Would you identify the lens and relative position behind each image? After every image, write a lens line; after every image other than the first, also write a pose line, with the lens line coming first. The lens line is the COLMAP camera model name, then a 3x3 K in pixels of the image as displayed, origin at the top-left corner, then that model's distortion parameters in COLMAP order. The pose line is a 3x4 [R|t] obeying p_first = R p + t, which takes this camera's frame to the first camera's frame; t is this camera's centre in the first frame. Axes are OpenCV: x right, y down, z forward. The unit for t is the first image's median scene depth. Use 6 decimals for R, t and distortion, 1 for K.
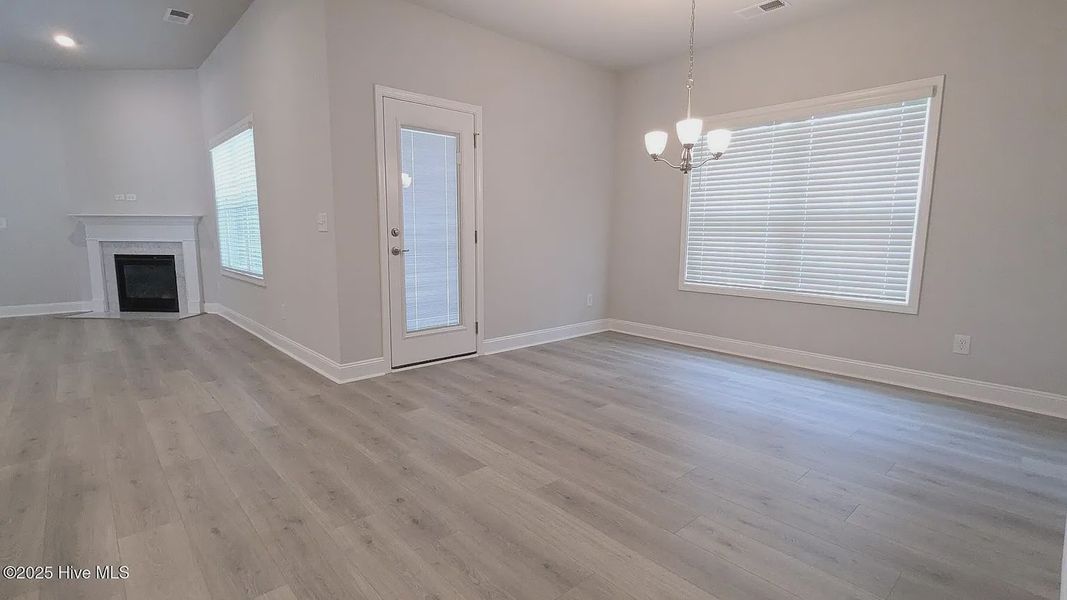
lens RADIAL K [[505.9, 0, 537.7], [0, 505.9, 300.5], [0, 0, 1]] dist [-0.000640, 0.000143]
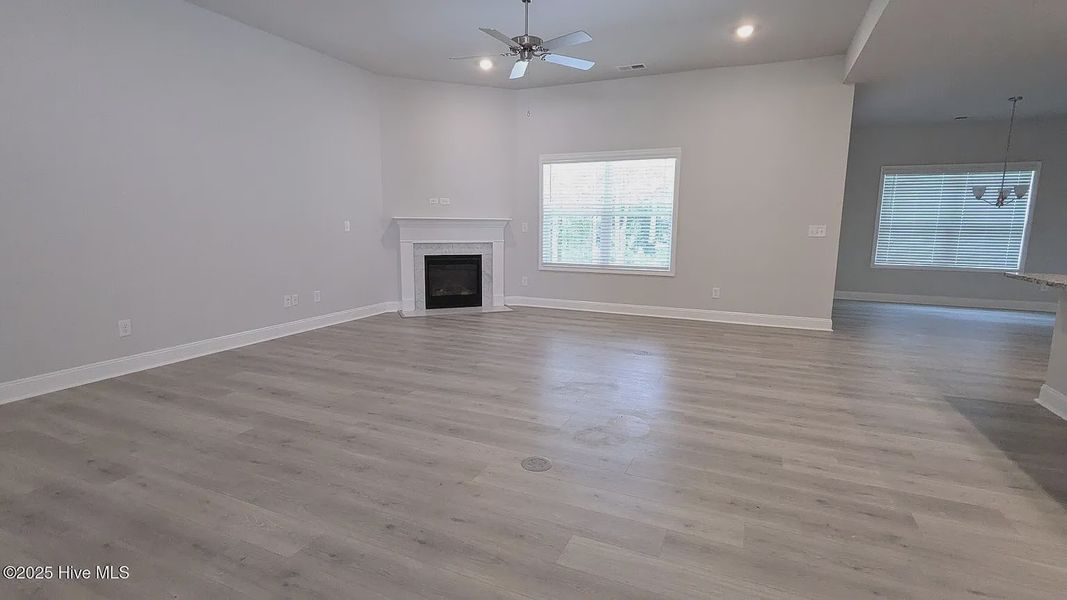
lens RADIAL K [[505.9, 0, 536.5], [0, 505.9, 301.3], [0, 0, 1]] dist [-0.000640, 0.000143]
pose [[0.922889, -0.055057, 0.381109, -1.030984], [0.052881, 0.998470, 0.016189, -0.000202], [-0.381417, 0.005213, 0.924388, -0.063803]]
